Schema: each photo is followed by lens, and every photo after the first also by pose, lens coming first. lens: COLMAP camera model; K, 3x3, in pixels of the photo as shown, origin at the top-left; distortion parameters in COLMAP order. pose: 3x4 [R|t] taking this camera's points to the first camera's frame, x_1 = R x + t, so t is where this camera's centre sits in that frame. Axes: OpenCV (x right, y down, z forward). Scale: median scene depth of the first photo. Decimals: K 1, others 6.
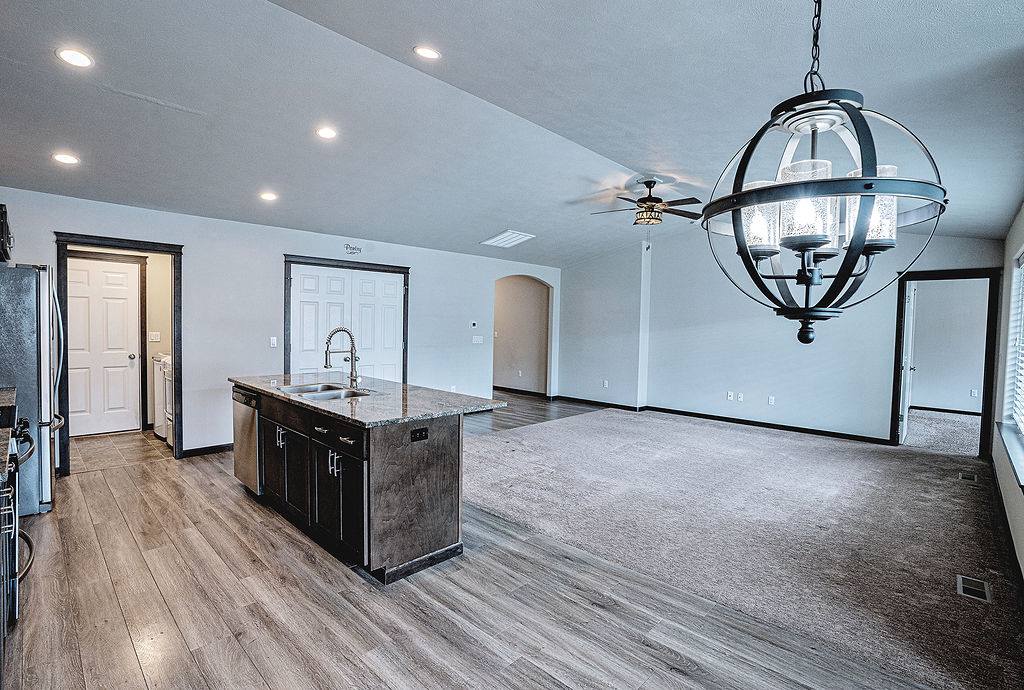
lens RADIAL K [[487.2, 0, 518.3], [0, 487.2, 341.9], [0, 0, 1]] dist [-0.070182, 0.028402]
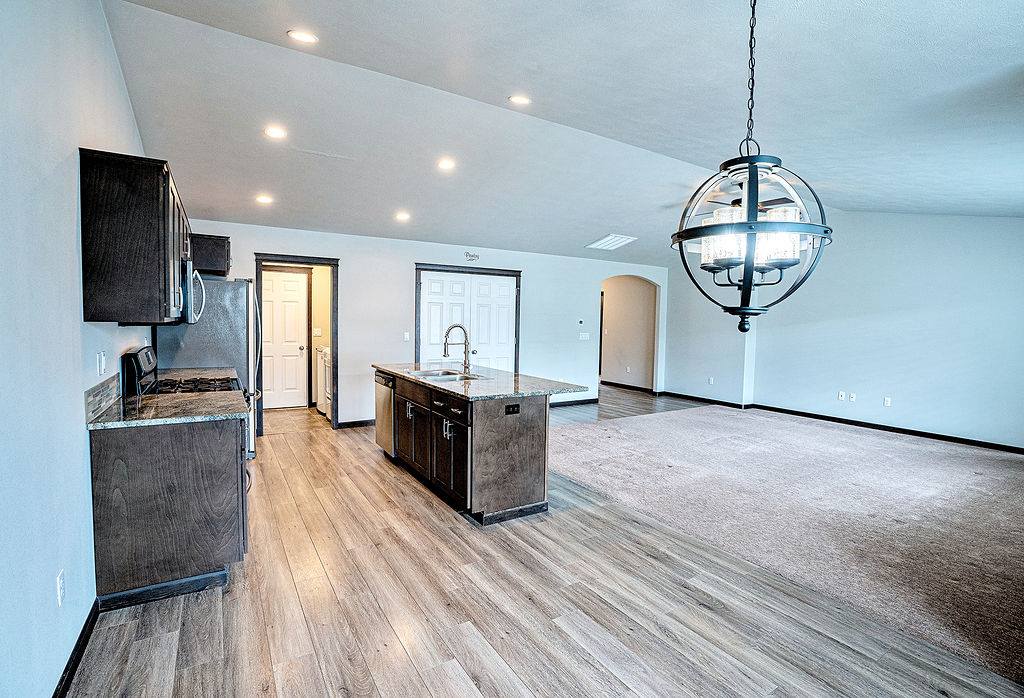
lens RADIAL K [[487.0, 0, 524.1], [0, 487.0, 344.6], [0, 0, 1]] dist [-0.074236, 0.032567]
pose [[0.971087, 0.009341, -0.238541, 0.069847], [-0.007214, 0.999926, 0.009788, 0.006792], [0.238615, -0.007784, 0.971083, -0.118229]]
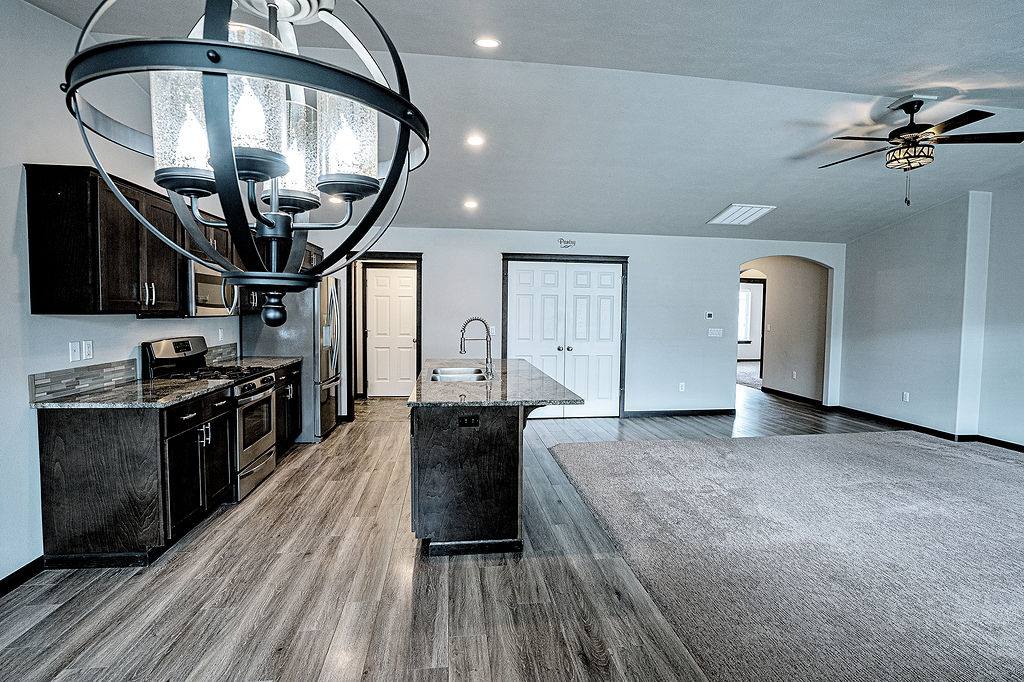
lens RADIAL K [[484.2, 0, 514.1], [0, 484.2, 334.7], [0, 0, 1]] dist [-0.067443, 0.026140]
pose [[0.774916, 0.019564, -0.631761, 0.289932], [-0.019575, 0.999784, 0.006951, 0.000798], [0.631761, 0.006980, 0.775132, 0.154799]]
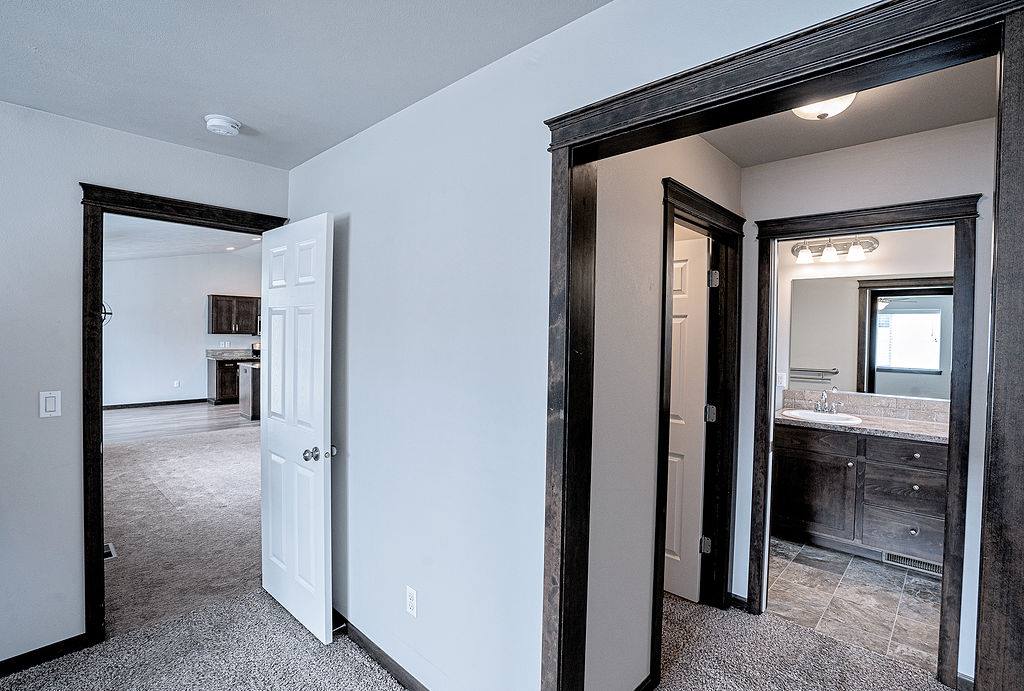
lens RADIAL K [[487.2, 0, 518.3], [0, 487.2, 342.4], [0, 0, 1]] dist [-0.070182, 0.028402]
pose [[0.004478, -0.001918, -0.999988, 1.562678], [-0.055950, 0.998431, -0.002165, -0.040479], [0.998424, 0.055959, 0.004364, 1.514596]]
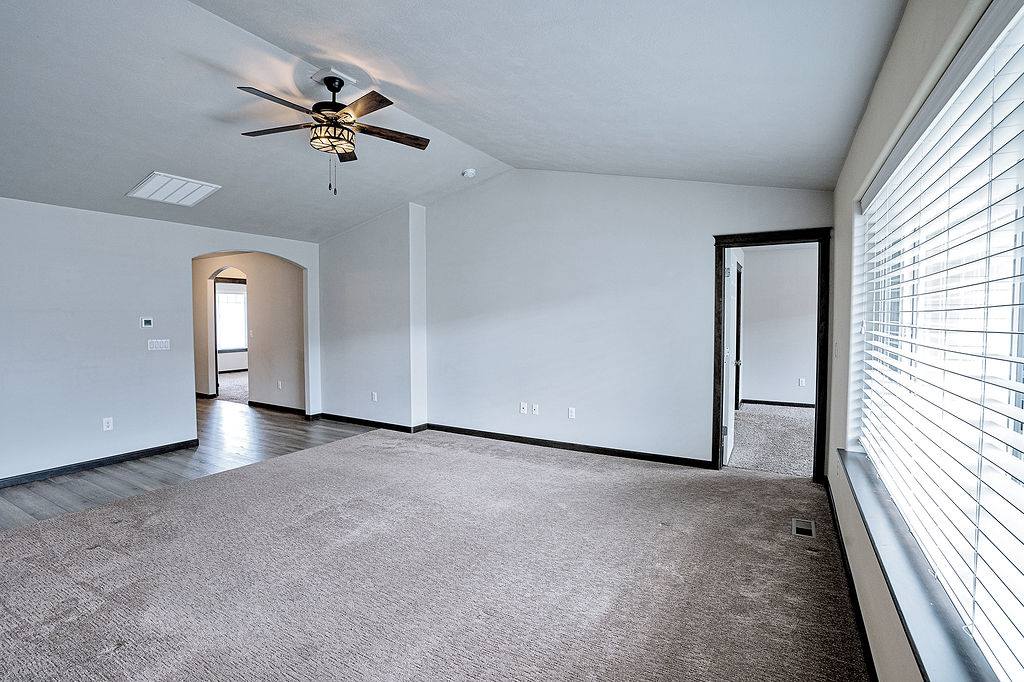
lens RADIAL K [[479.6, 0, 513.4], [0, 479.6, 335.2], [0, 0, 1]] dist [-0.069261, 0.028354]
pose [[0.972750, -0.033706, 0.229395, 0.389880], [0.033197, 0.999430, 0.006077, -0.008148], [-0.229469, 0.001704, 0.973314, 0.419732]]
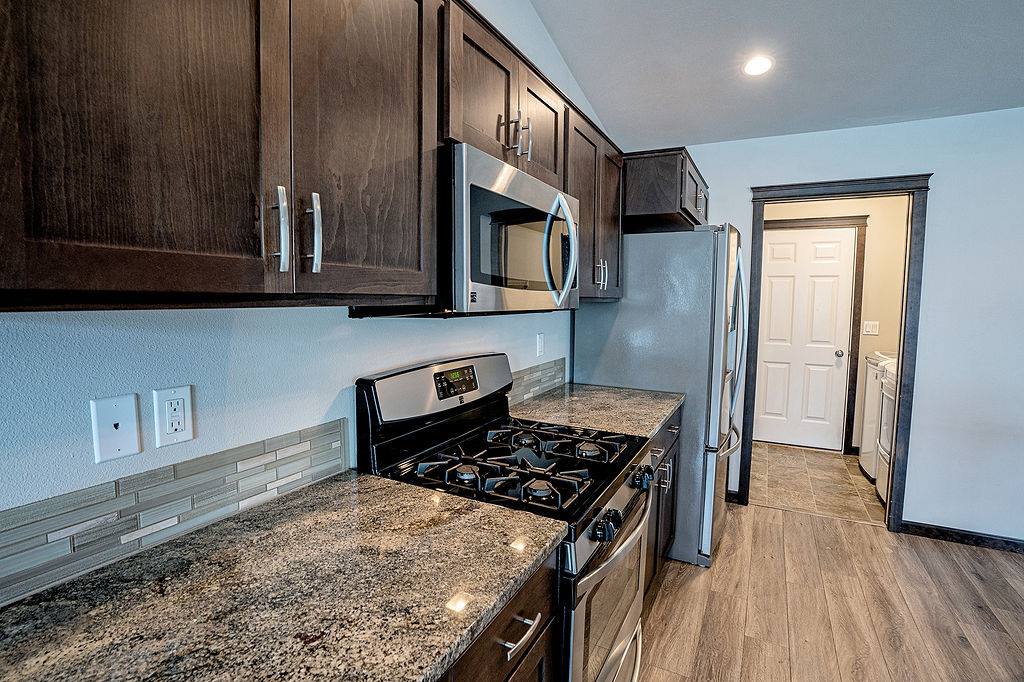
lens RADIAL K [[489.1, 0, 510.7], [0, 489.1, 337.3], [0, 0, 1]] dist [-0.070156, 0.025956]
pose [[0.262626, 0.058510, -0.963122, -0.277216], [-0.039311, 0.997980, 0.049908, -0.013172], [0.964097, 0.024754, 0.264396, 0.353372]]
